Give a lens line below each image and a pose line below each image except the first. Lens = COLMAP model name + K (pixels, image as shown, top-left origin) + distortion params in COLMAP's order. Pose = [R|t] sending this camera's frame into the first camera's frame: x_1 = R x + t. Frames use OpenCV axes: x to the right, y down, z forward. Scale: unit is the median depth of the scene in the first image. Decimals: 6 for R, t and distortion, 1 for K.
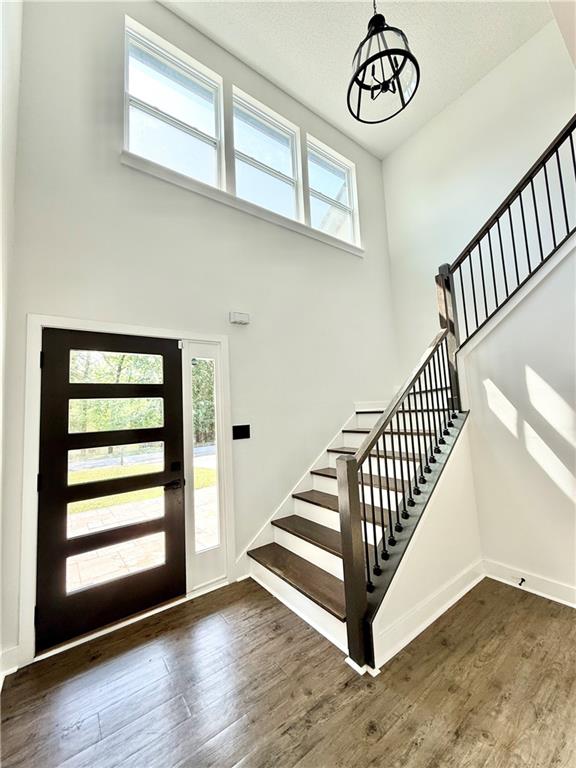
lens RADIAL K [[306.1, 0, 284.6], [0, 306.1, 381.0], [0, 0, 1]] dist [-0.001010, -0.000033]
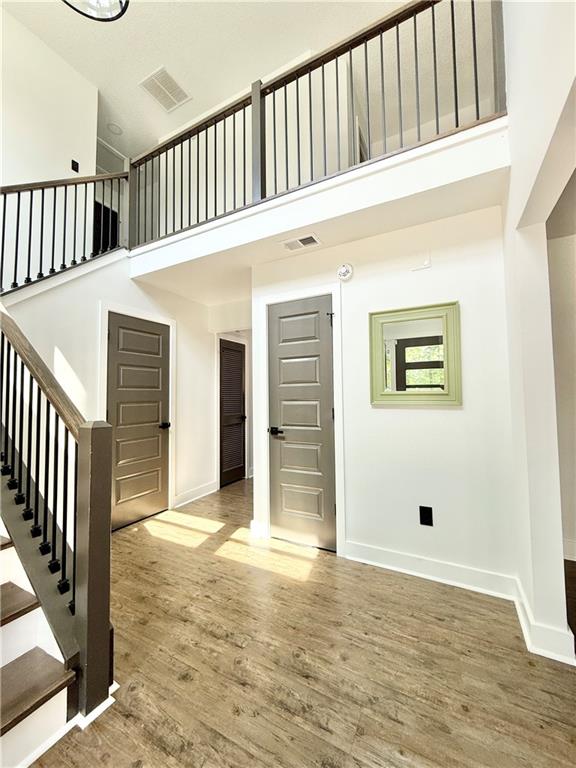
lens RADIAL K [[306.1, 0, 285.0], [0, 306.1, 383.2], [0, 0, 1]] dist [-0.001010, -0.000033]
pose [[-0.420604, 0.090021, 0.902767, -0.815824], [-0.045223, 0.991748, -0.119964, 0.278073], [-0.906116, -0.091283, -0.413062, 1.169436]]
